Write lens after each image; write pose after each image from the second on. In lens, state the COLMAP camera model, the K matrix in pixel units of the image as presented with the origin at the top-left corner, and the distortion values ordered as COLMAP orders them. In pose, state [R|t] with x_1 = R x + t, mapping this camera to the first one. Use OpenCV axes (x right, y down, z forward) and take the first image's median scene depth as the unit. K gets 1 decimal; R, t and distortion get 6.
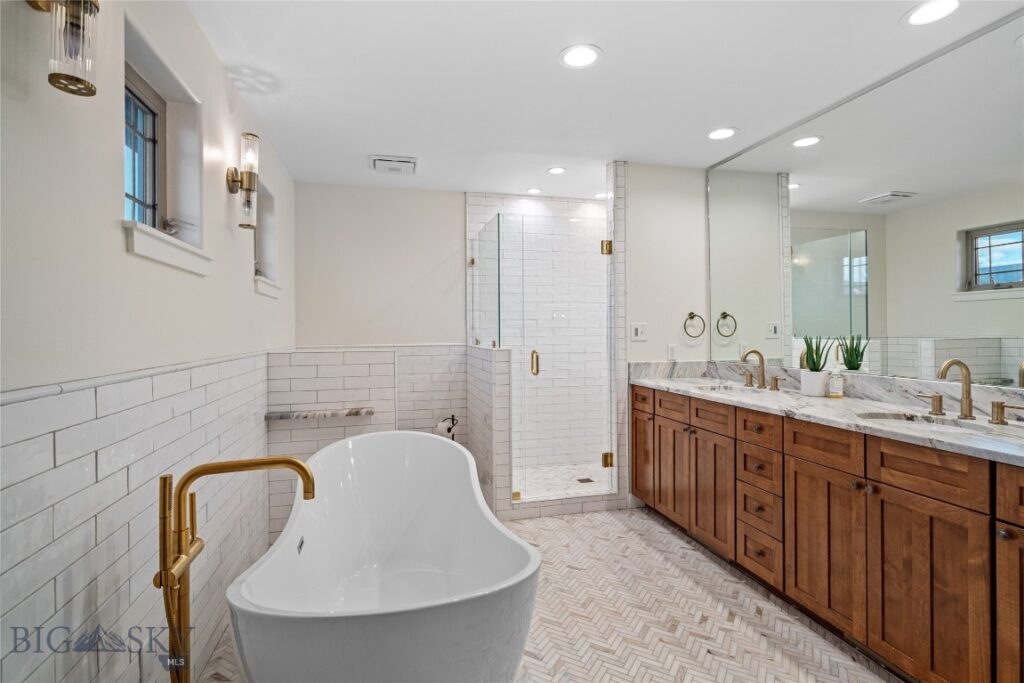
lens RADIAL K [[470.2, 0, 510.8], [0, 470.2, 333.1], [0, 0, 1]] dist [0.000227, 0.000022]
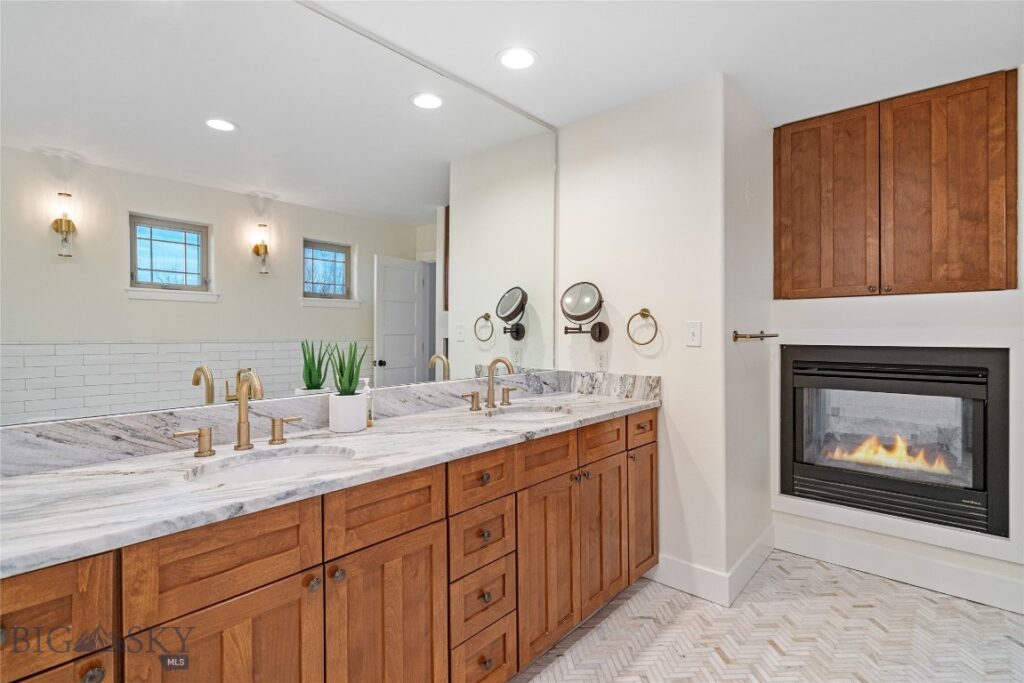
lens RADIAL K [[477.9, 0, 509.7], [0, 477.9, 337.6], [0, 0, 1]] dist [-0.002298, -0.000051]
pose [[-0.533173, 0.003015, 0.846001, -0.074141], [0.014588, 0.999878, 0.005630, -0.001444], [-0.845881, 0.015343, -0.533152, 1.360875]]
